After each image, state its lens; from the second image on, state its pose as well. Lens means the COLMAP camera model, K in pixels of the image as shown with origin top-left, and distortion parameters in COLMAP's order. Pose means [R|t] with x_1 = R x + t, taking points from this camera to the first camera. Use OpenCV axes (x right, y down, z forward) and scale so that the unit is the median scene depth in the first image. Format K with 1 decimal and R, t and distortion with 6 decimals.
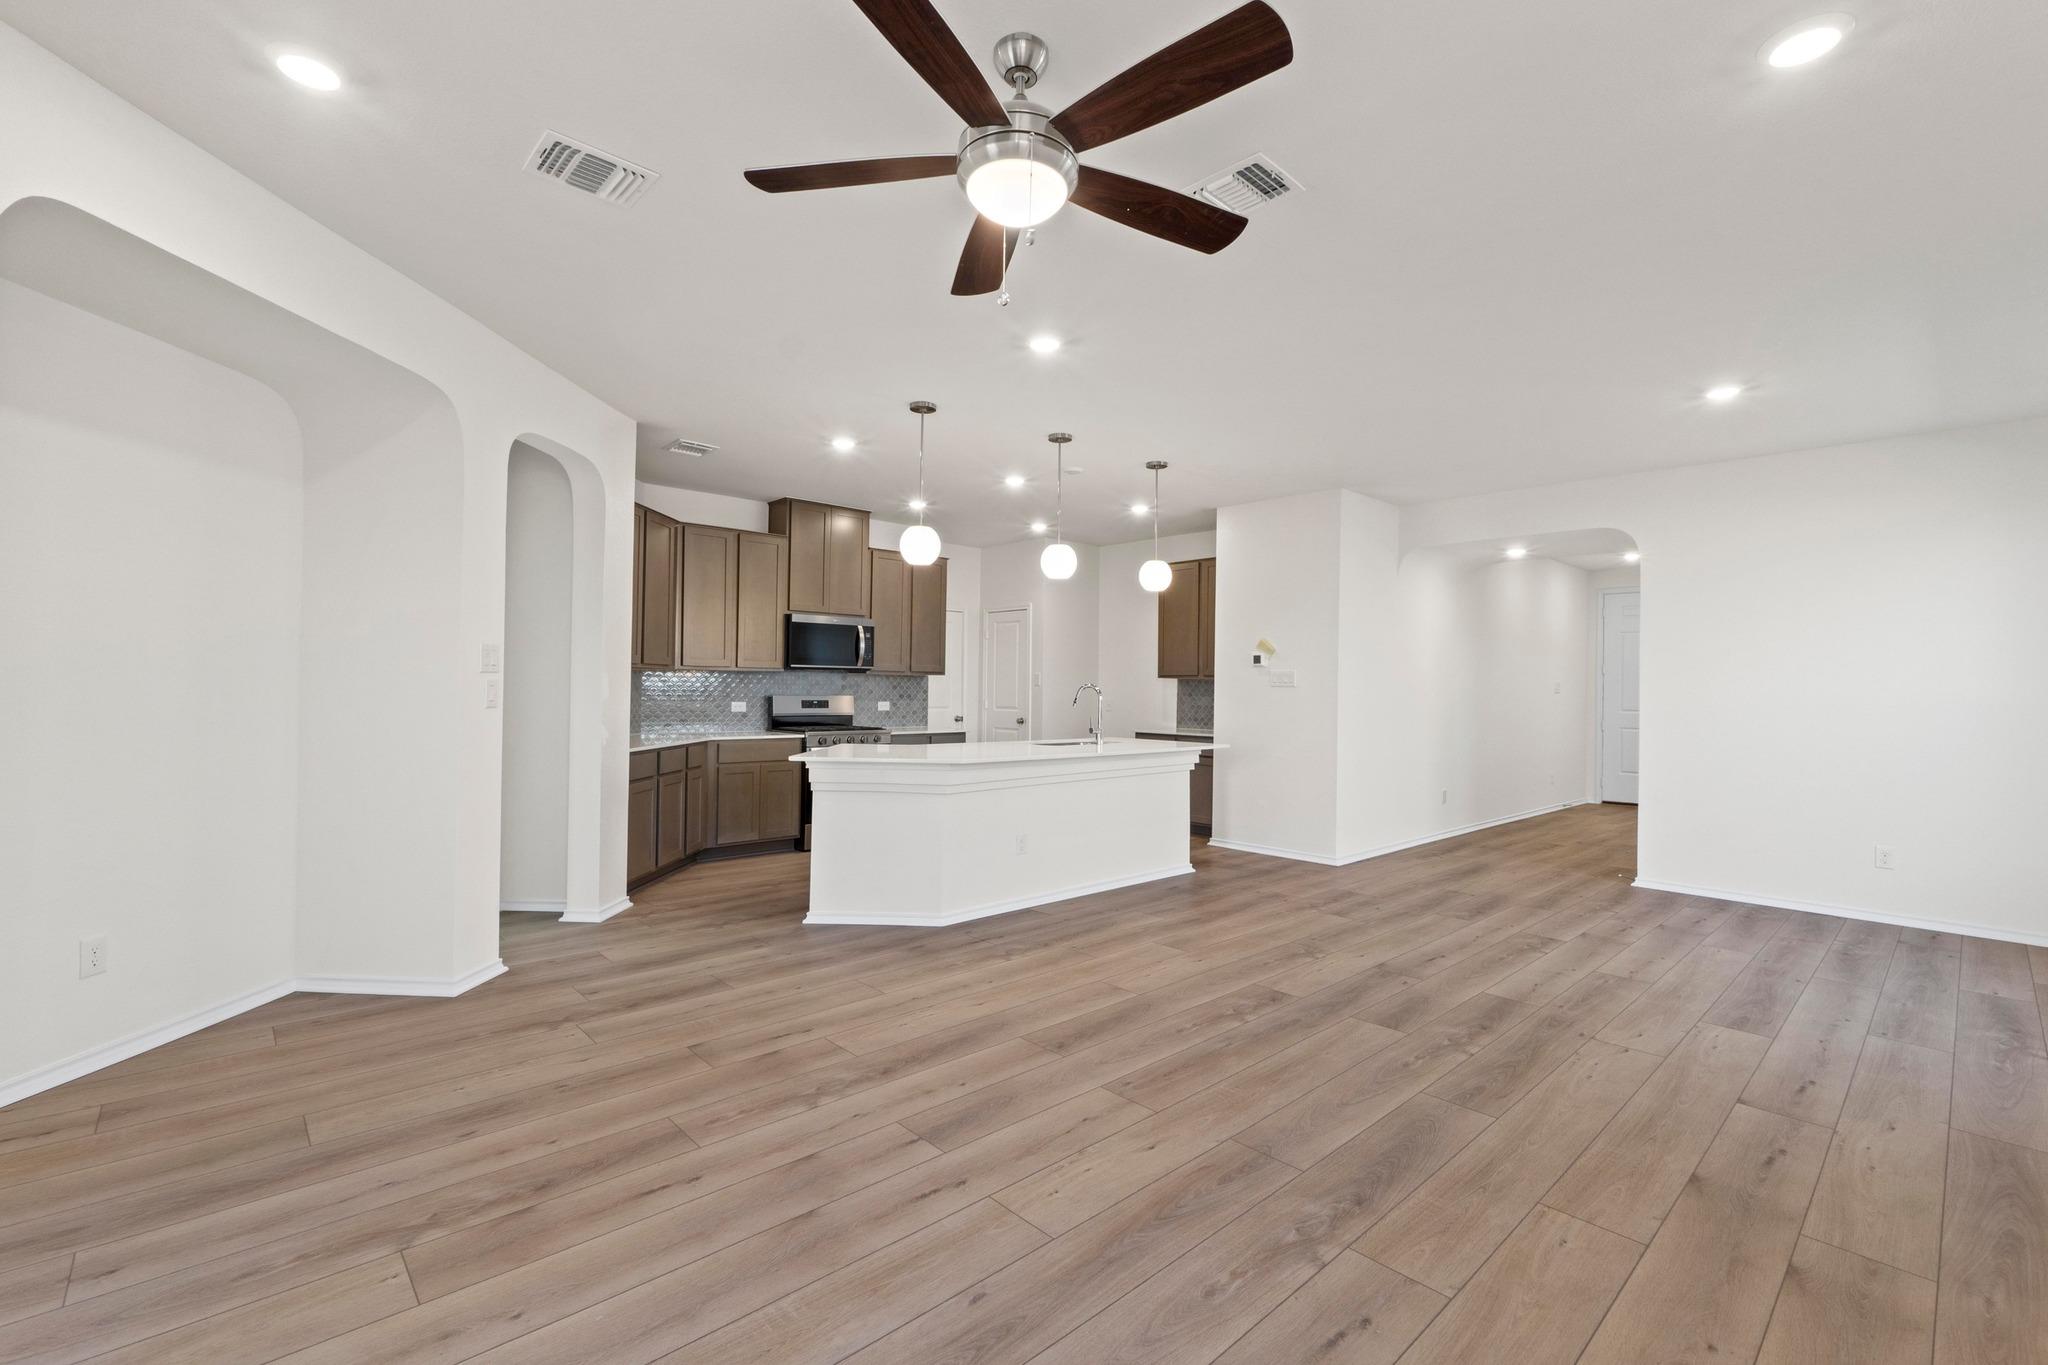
lens RADIAL K [[879.5, 0, 1012.5], [0, 879.5, 687.4], [0, 0, 1]] dist [-0.004981, -0.000265]
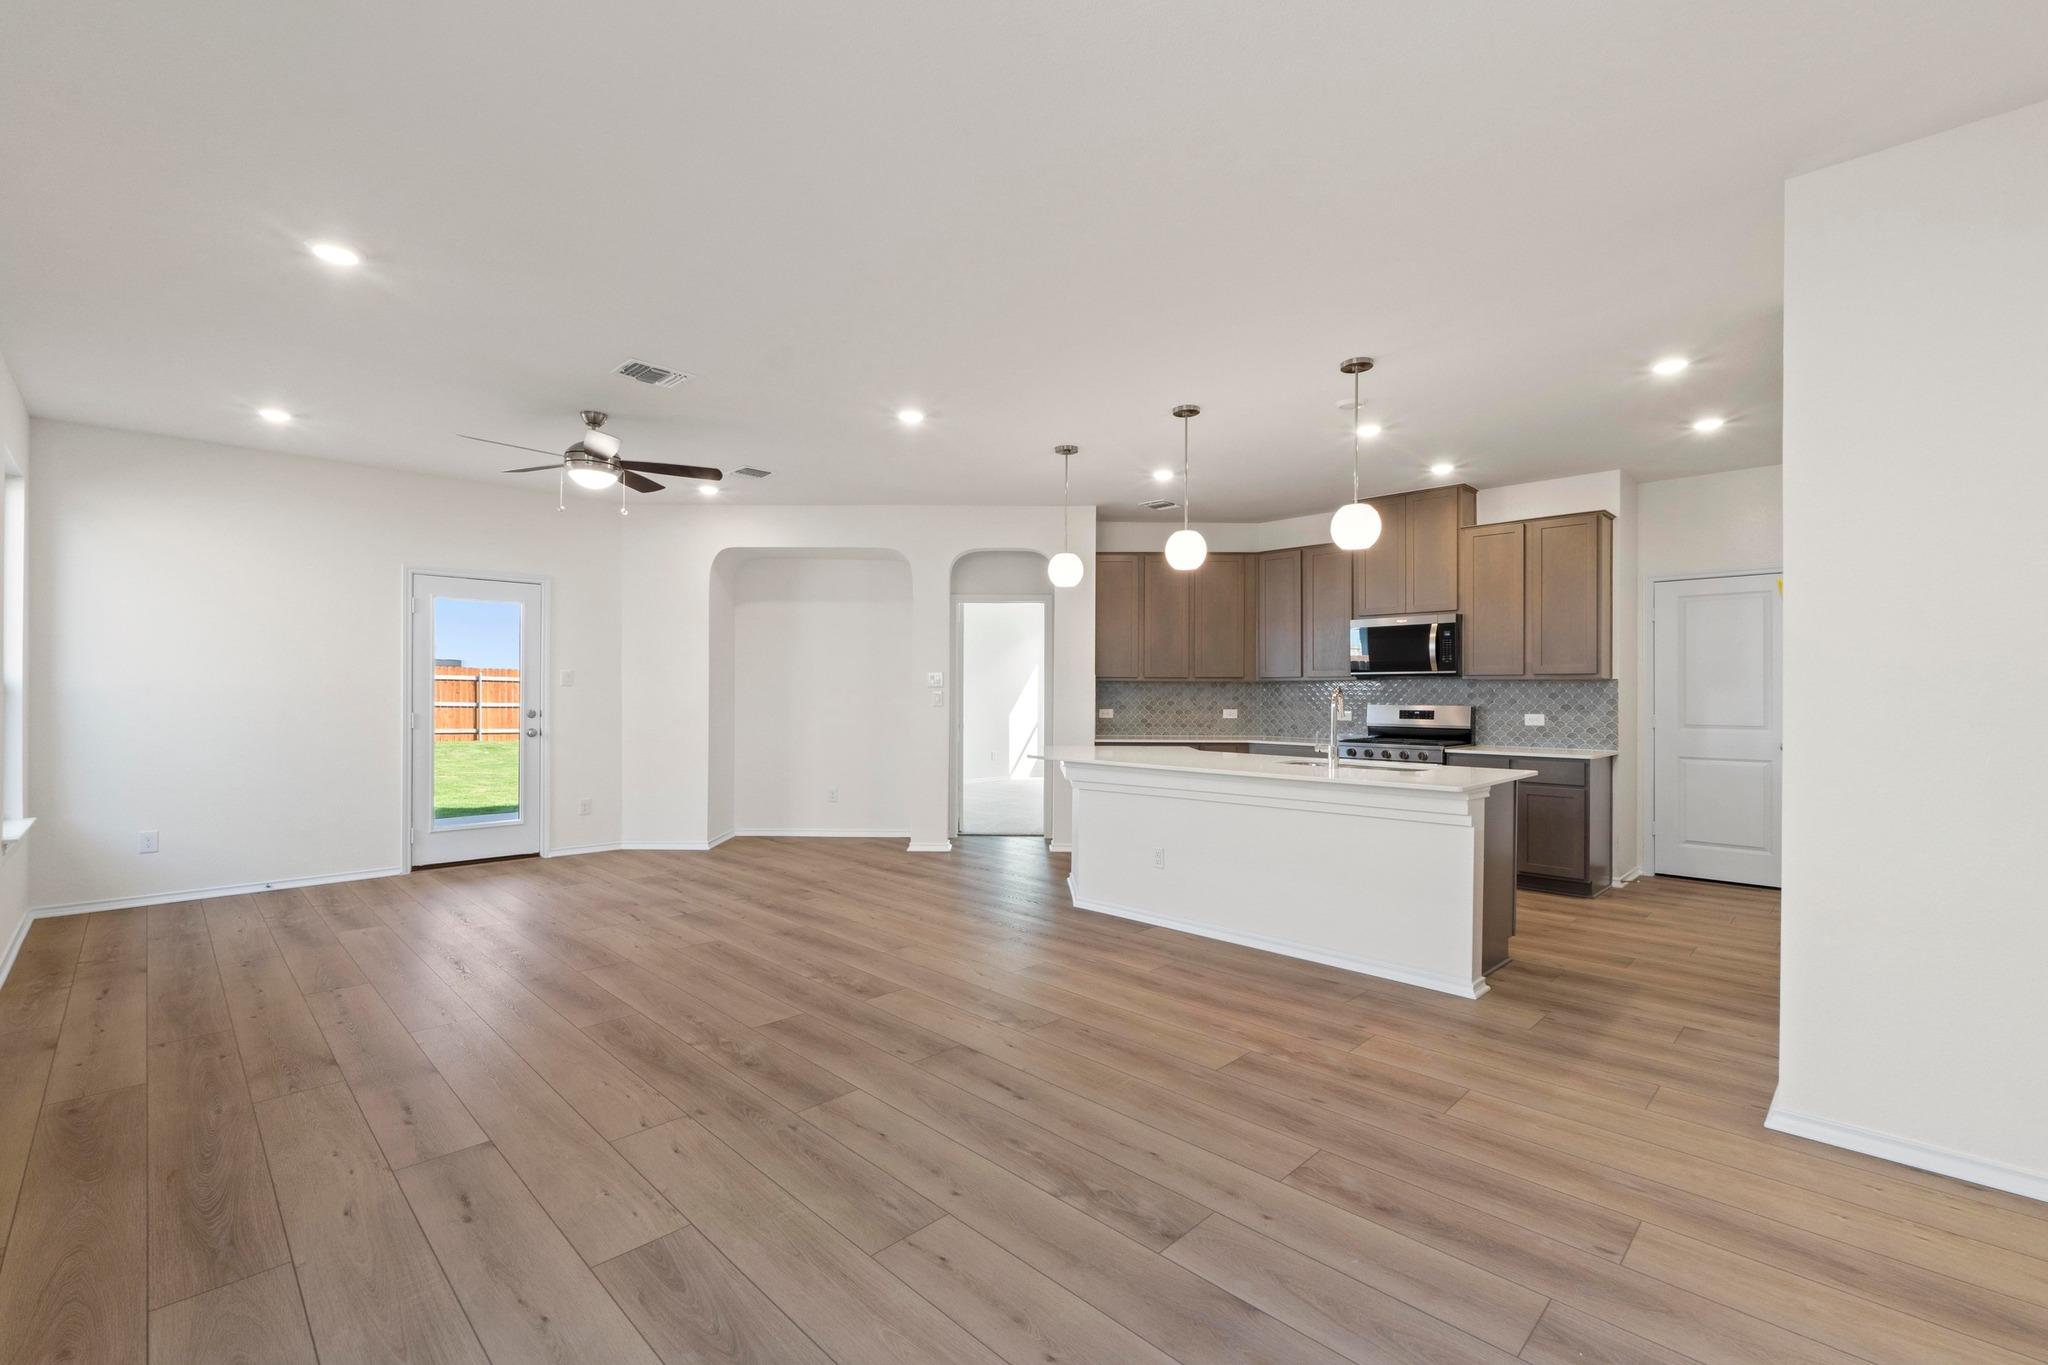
lens RADIAL K [[879.5, 0, 1031.2], [0, 879.5, 689.9], [0, 0, 1]] dist [-0.004981, -0.000265]
pose [[0.055354, -0.017518, -0.998313, 1.085251], [-0.002249, 0.999841, -0.017669, 0.017471], [0.998464, 0.003223, 0.055306, 0.925058]]
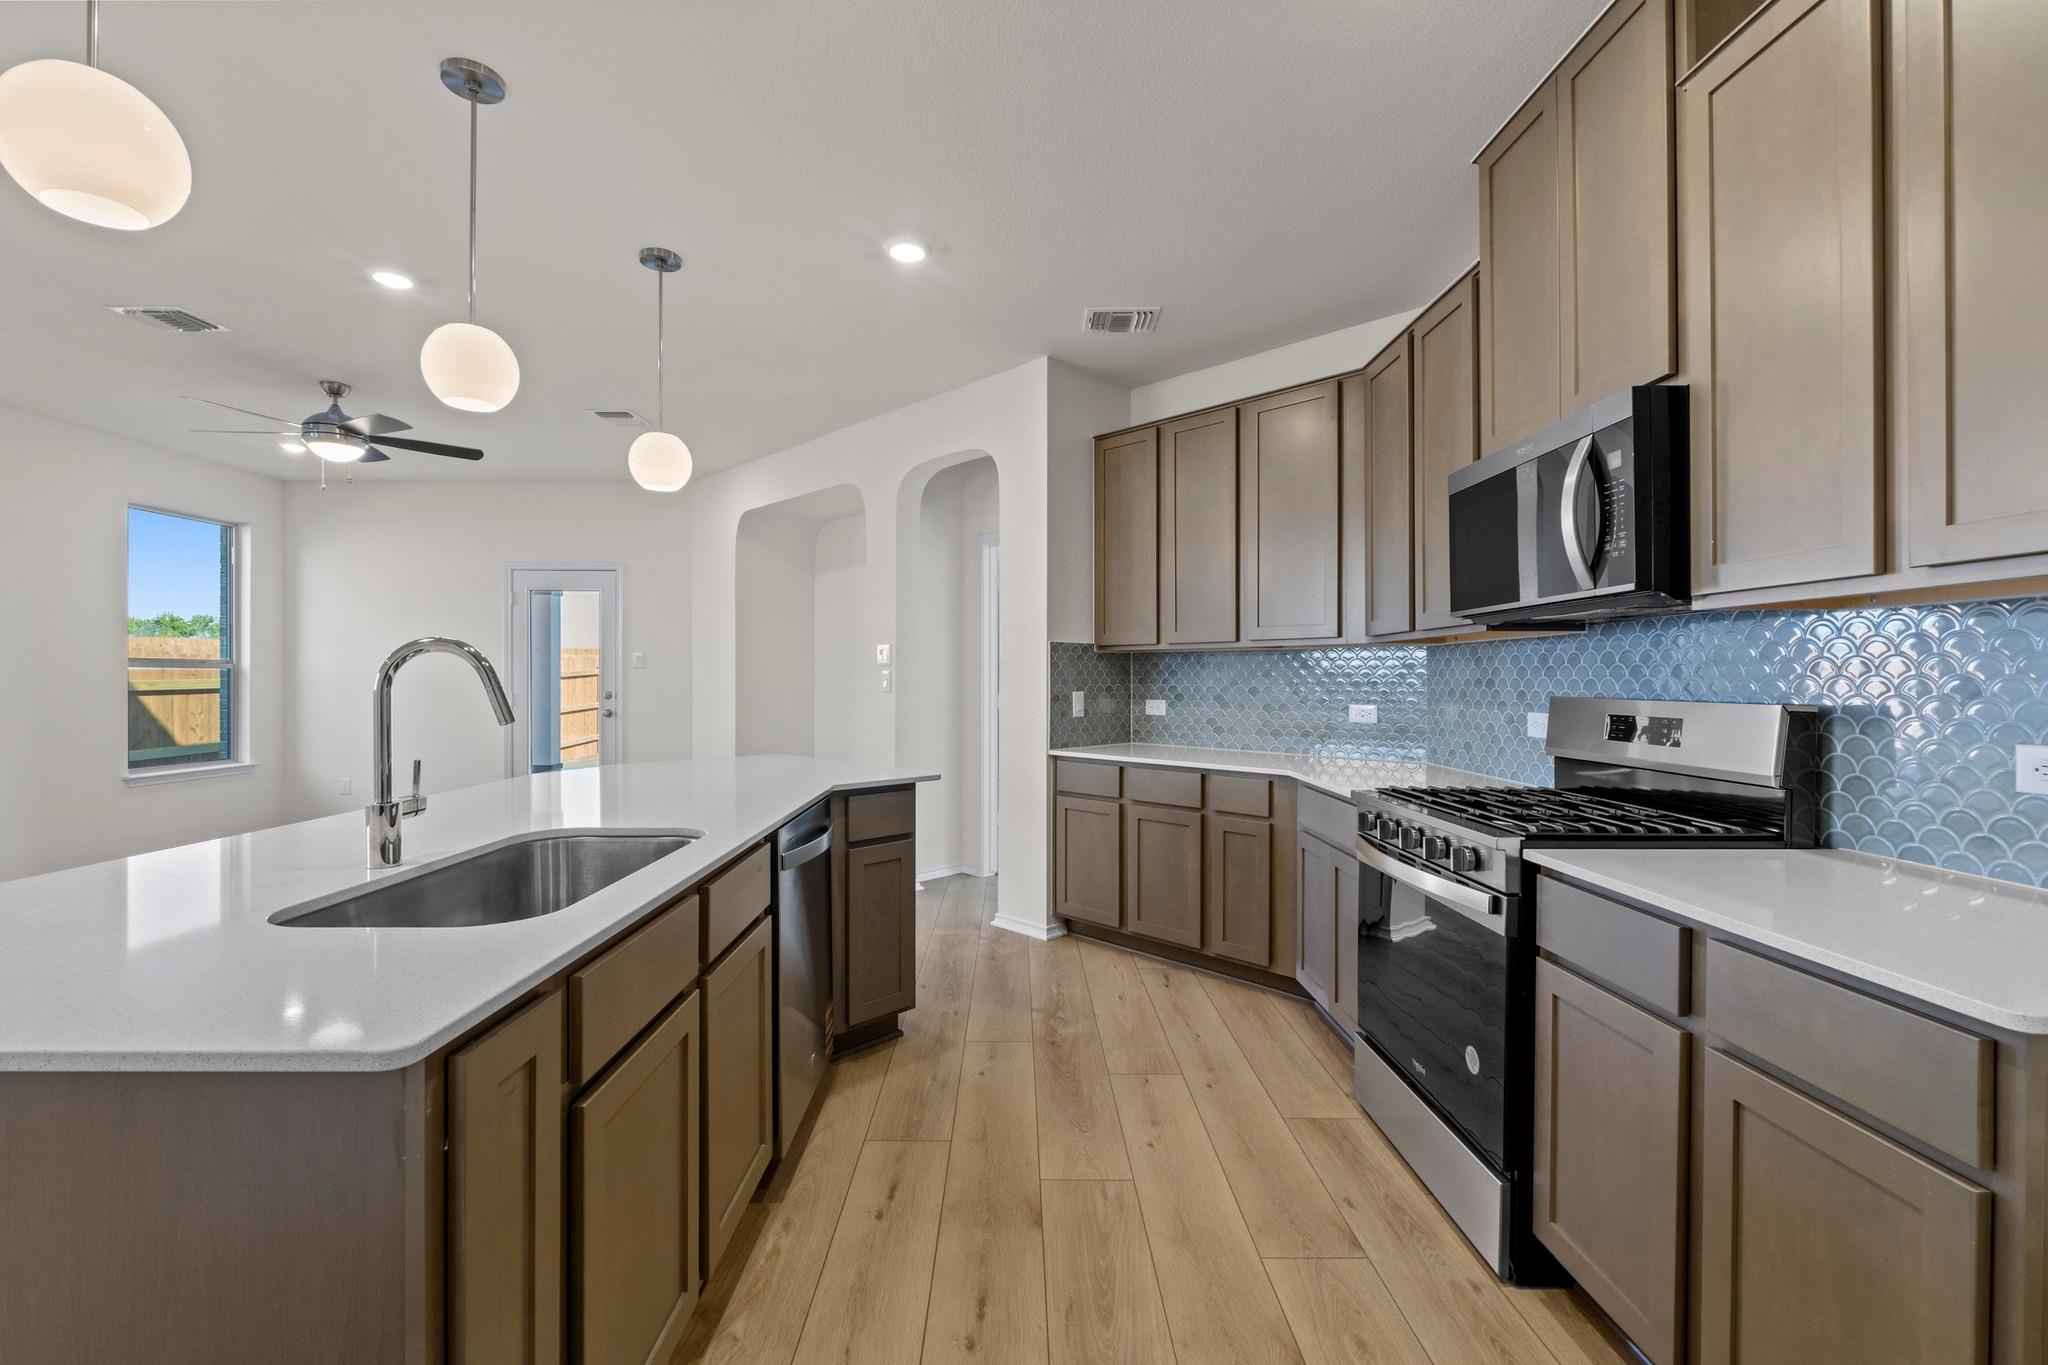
lens RADIAL K [[879.5, 0, 1021.2], [0, 879.5, 681.2], [0, 0, 1]] dist [-0.004981, -0.000265]
pose [[-0.661942, -0.011076, -0.749473, 0.229457], [-0.010102, 0.999932, -0.005854, 0.010642], [0.749487, 0.003696, -0.662009, 1.726201]]
